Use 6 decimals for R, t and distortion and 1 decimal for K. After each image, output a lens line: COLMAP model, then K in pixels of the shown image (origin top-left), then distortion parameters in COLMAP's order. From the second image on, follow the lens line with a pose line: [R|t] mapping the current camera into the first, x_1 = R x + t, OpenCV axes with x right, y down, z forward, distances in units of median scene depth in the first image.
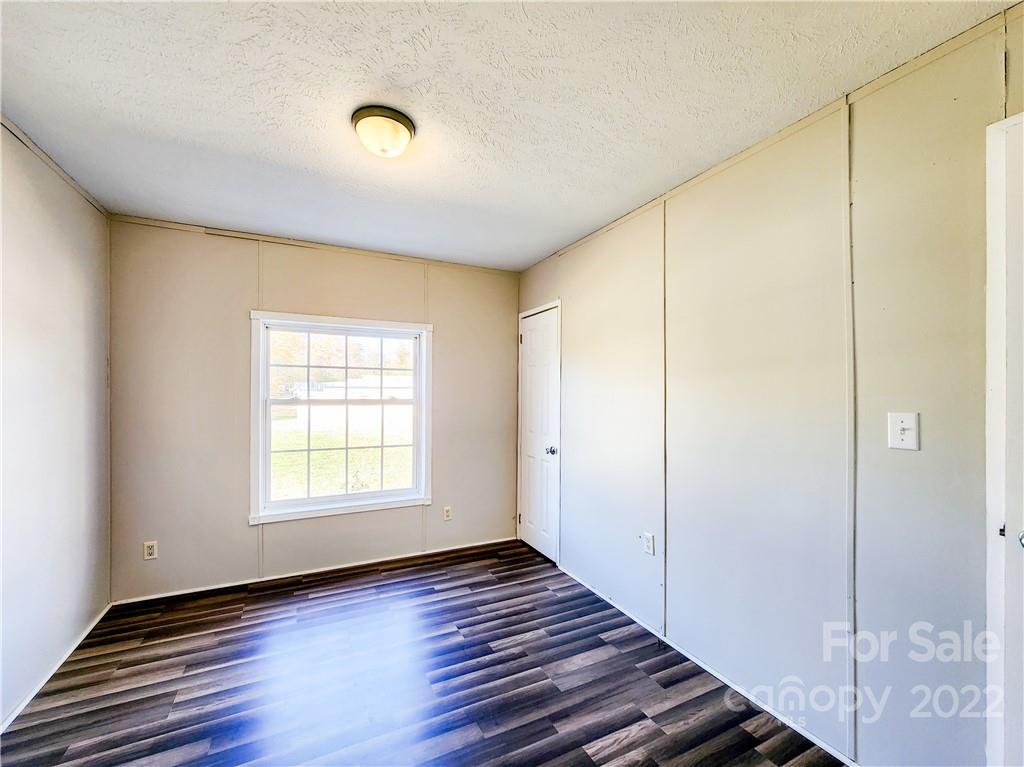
lens RADIAL K [[420.1, 0, 510.7], [0, 420.1, 388.5], [0, 0, 1]] dist [-0.004329, 0.003697]
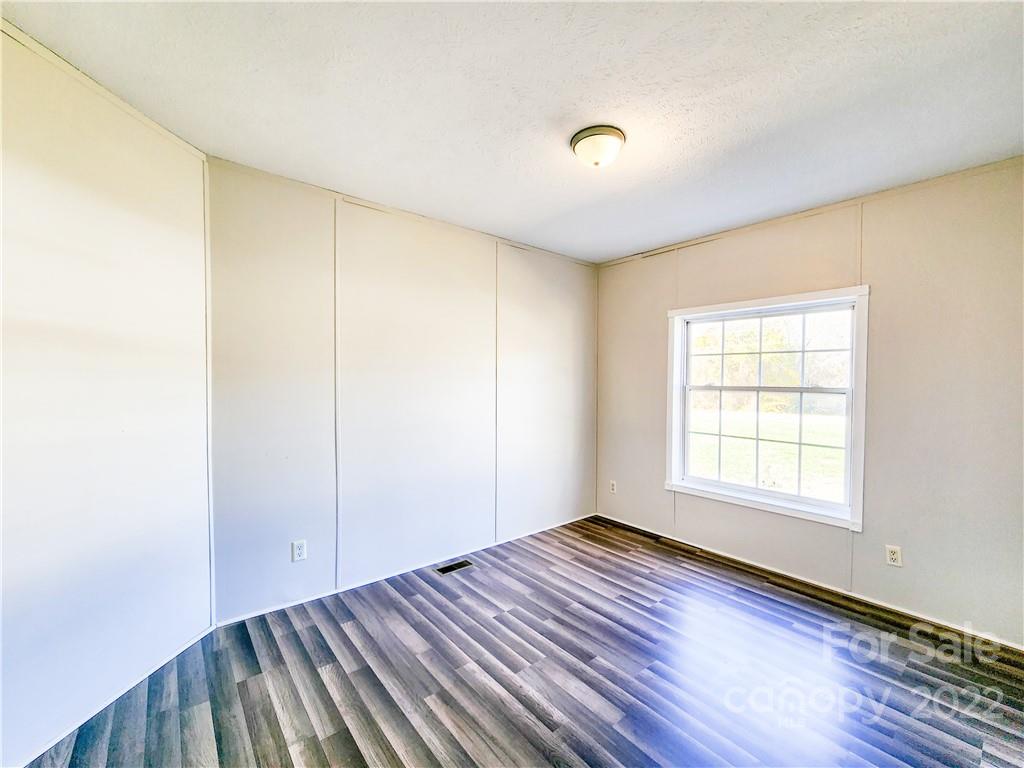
lens RADIAL K [[424.8, 0, 522.0], [0, 424.8, 384.1], [0, 0, 1]] dist [-0.001822, -0.000123]
pose [[0.243284, 0.006356, -0.969934, 0.459807], [0.003742, 0.999965, 0.007492, 0.013218], [0.969948, -0.005452, 0.243252, 0.303235]]
